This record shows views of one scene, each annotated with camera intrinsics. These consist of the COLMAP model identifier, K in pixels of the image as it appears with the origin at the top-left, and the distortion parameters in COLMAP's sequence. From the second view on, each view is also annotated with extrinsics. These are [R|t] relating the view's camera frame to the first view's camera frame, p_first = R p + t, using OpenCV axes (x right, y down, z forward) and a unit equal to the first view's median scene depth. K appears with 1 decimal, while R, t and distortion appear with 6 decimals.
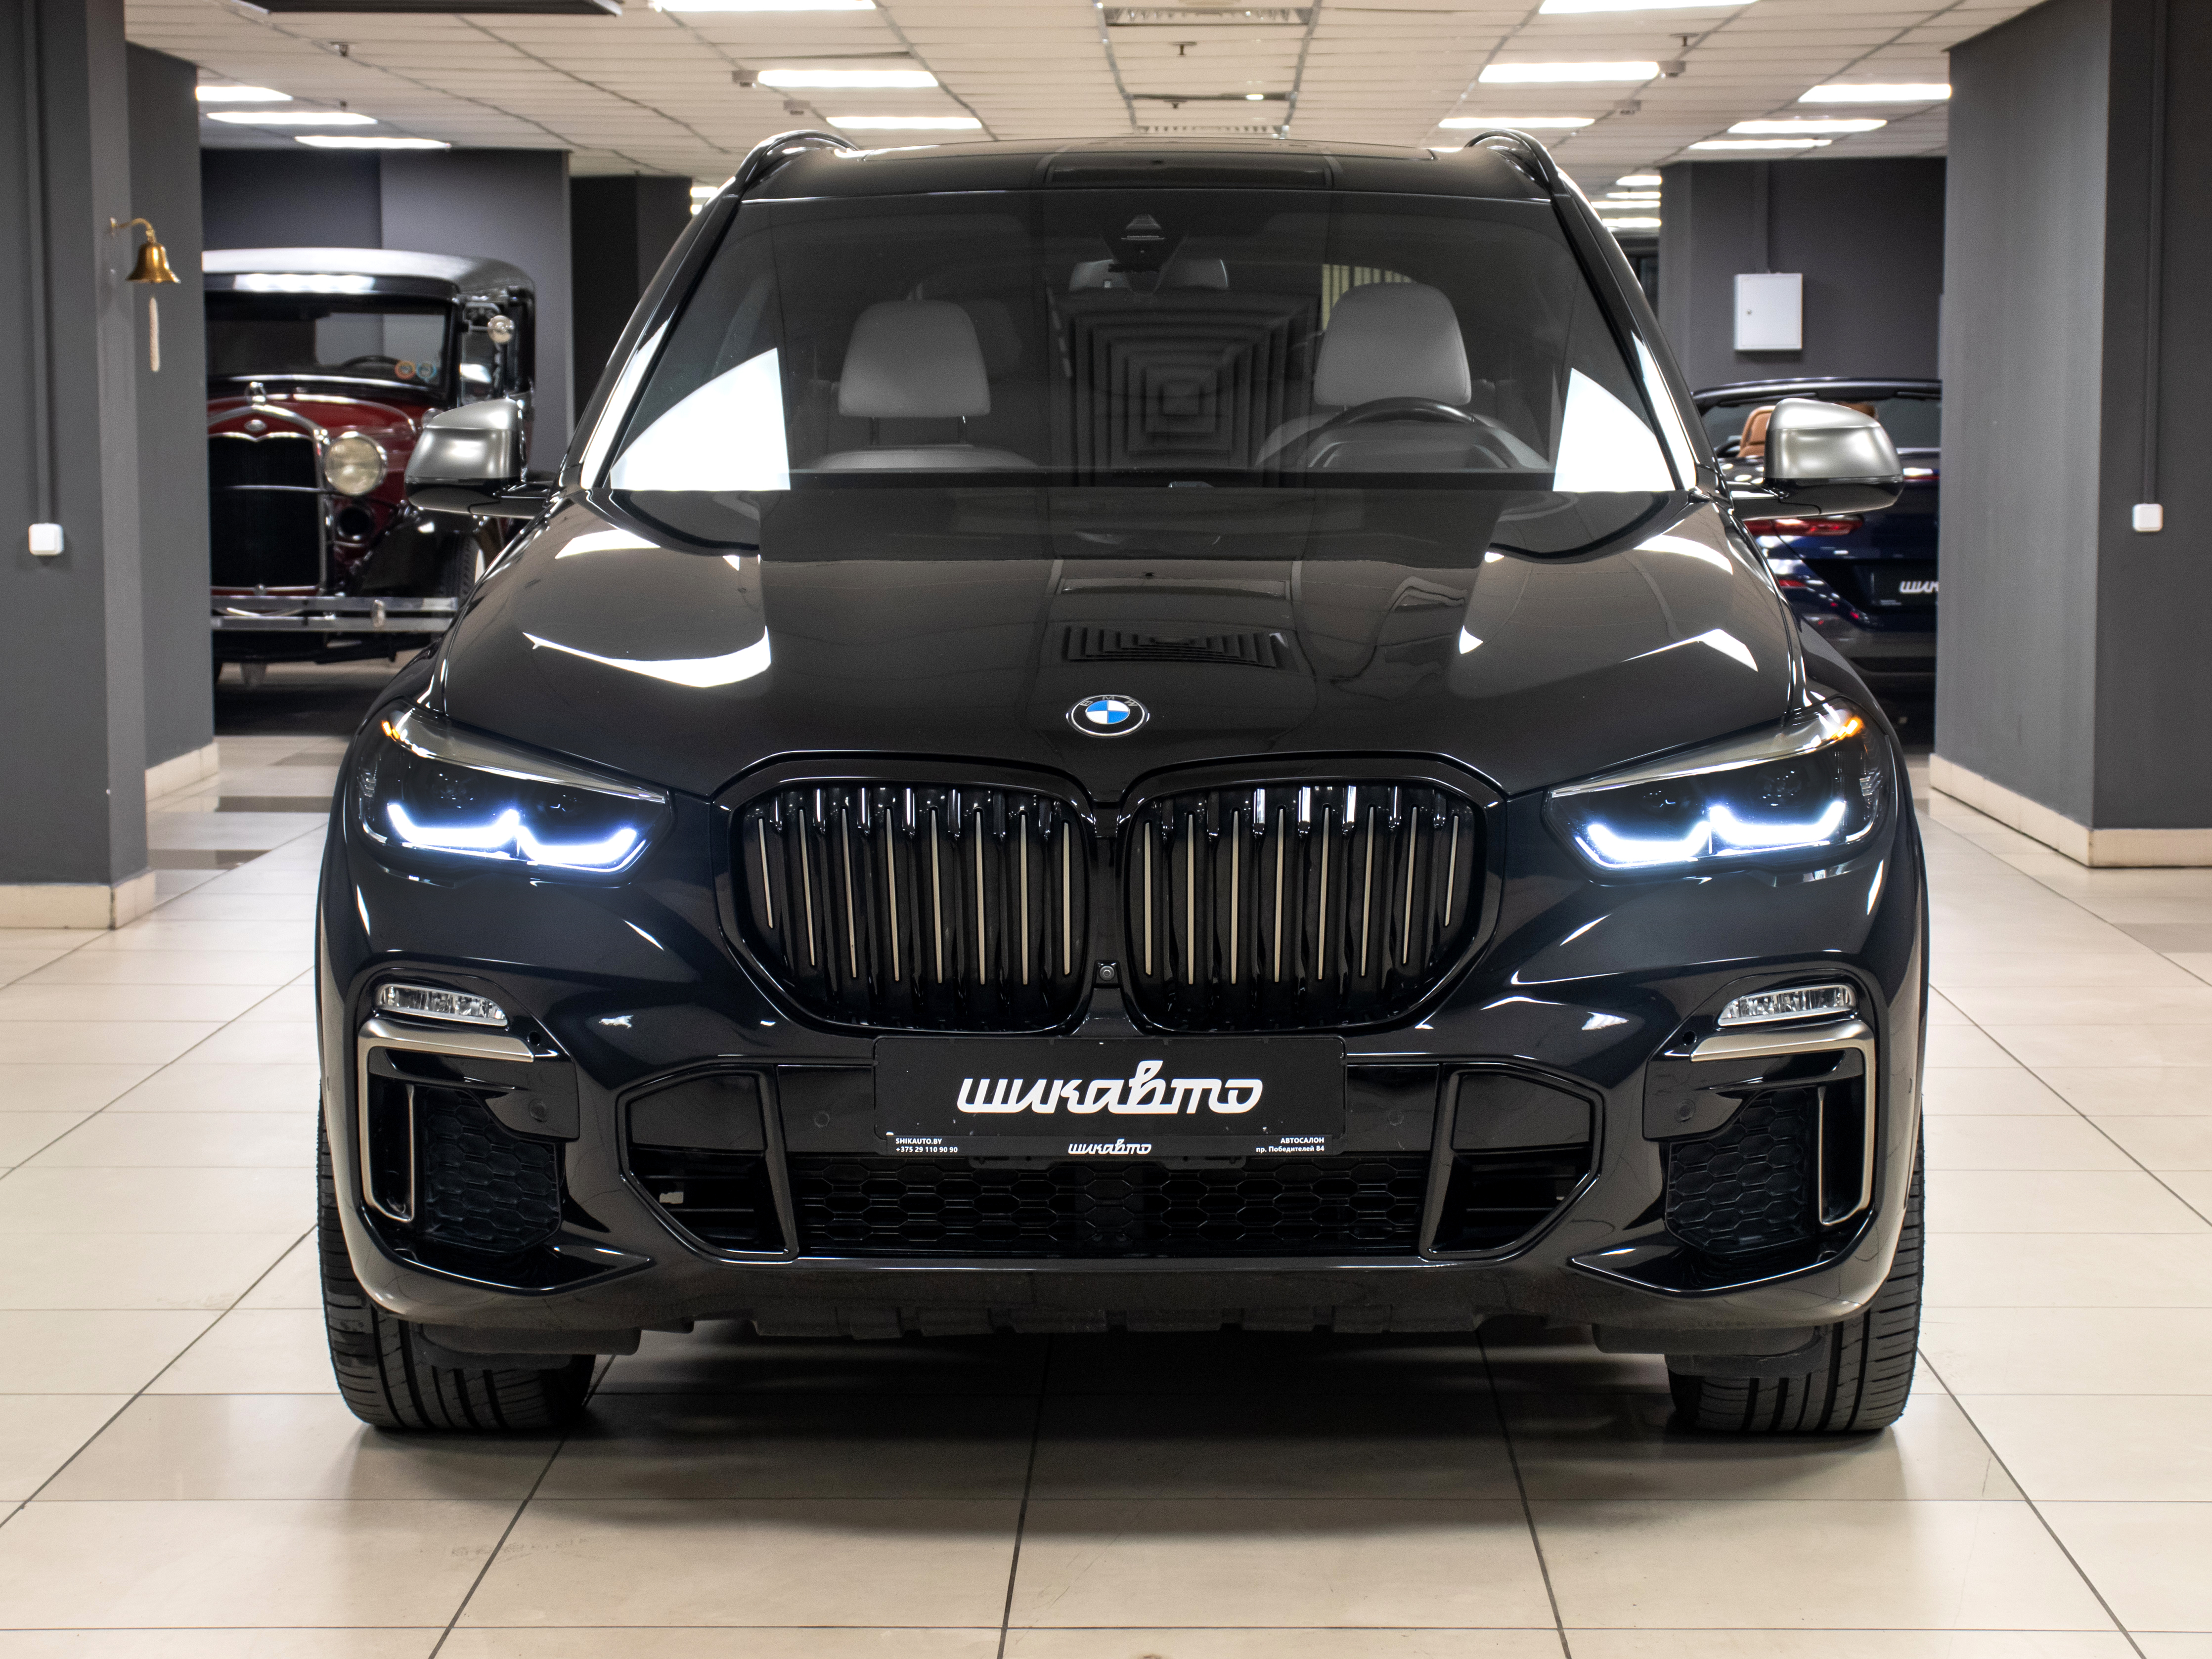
lens RADIAL K [[4760.2, 0, 1106.0], [0, 4760.2, 829.5], [0, 0, 1]] dist [0.081376, 0.052787]
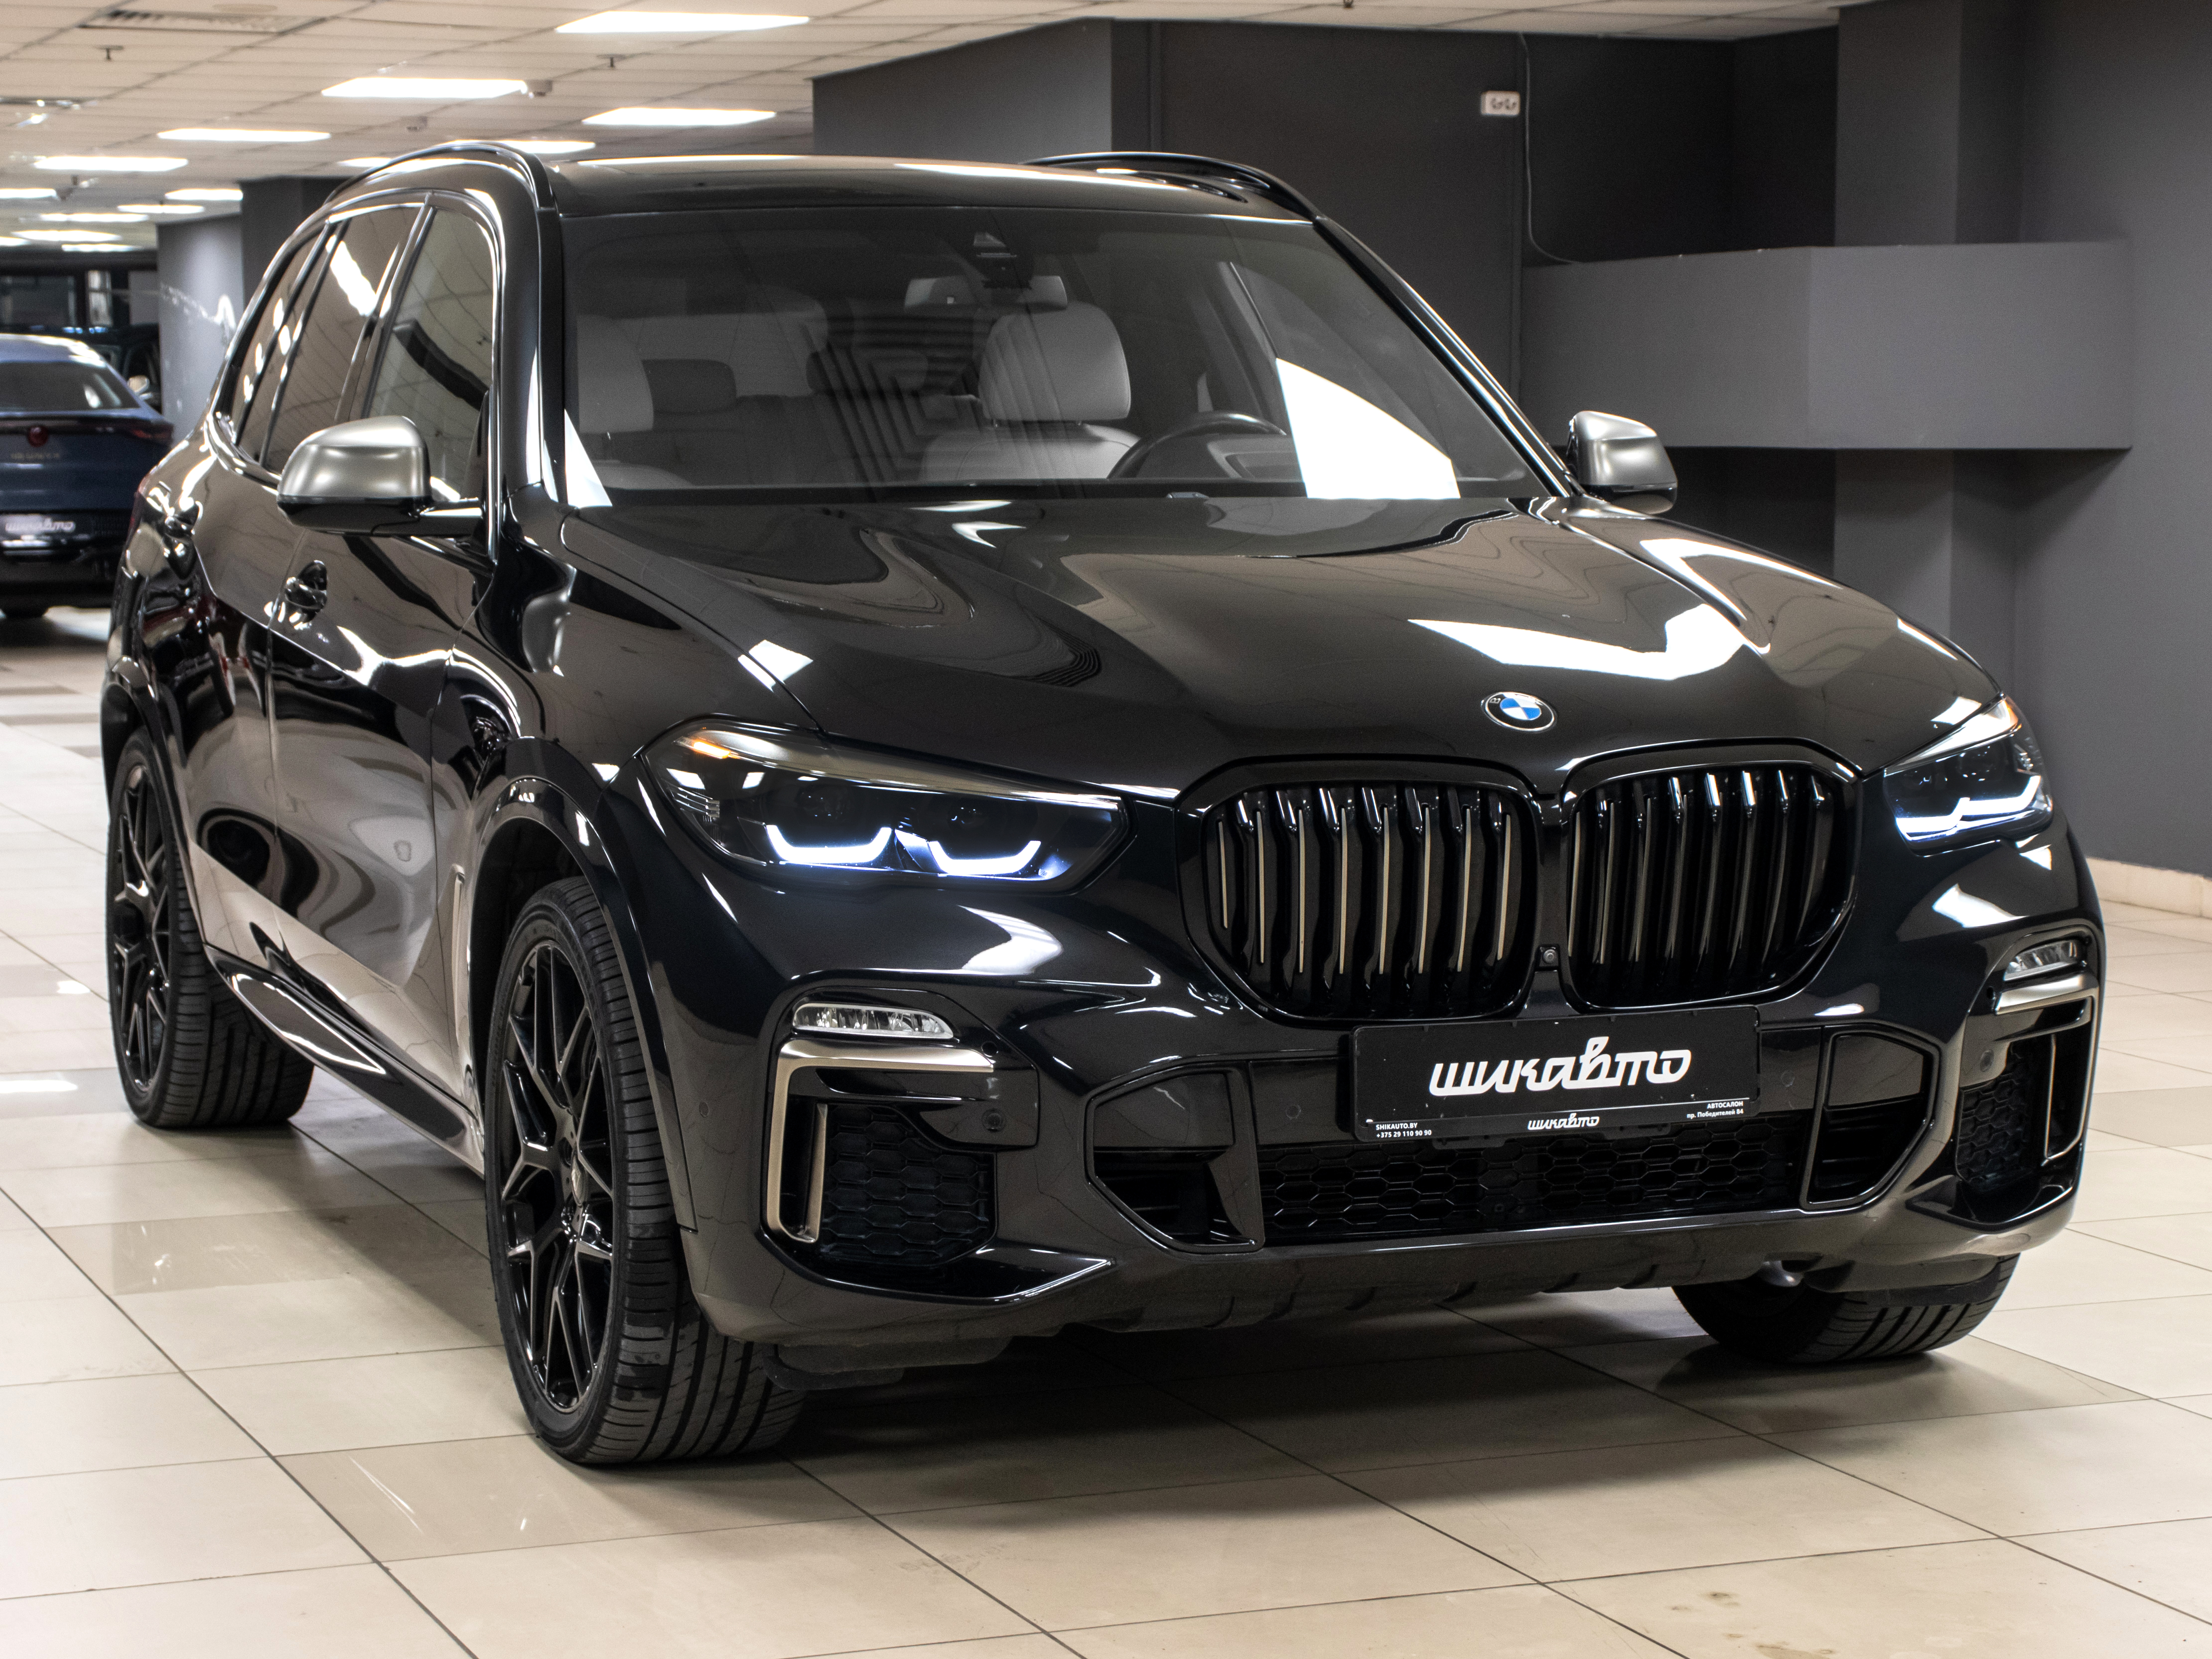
lens RADIAL K [[4760.5, 0, 1106.0], [0, 4760.5, 829.5], [0, 0, 1]] dist [0.081376, 0.052787]
pose [[0.923876, -0.034355, 0.381146, -0.490934], [0.035784, 0.999354, 0.003339, -0.004802], [-0.381015, 0.010554, 0.924509, 0.065500]]
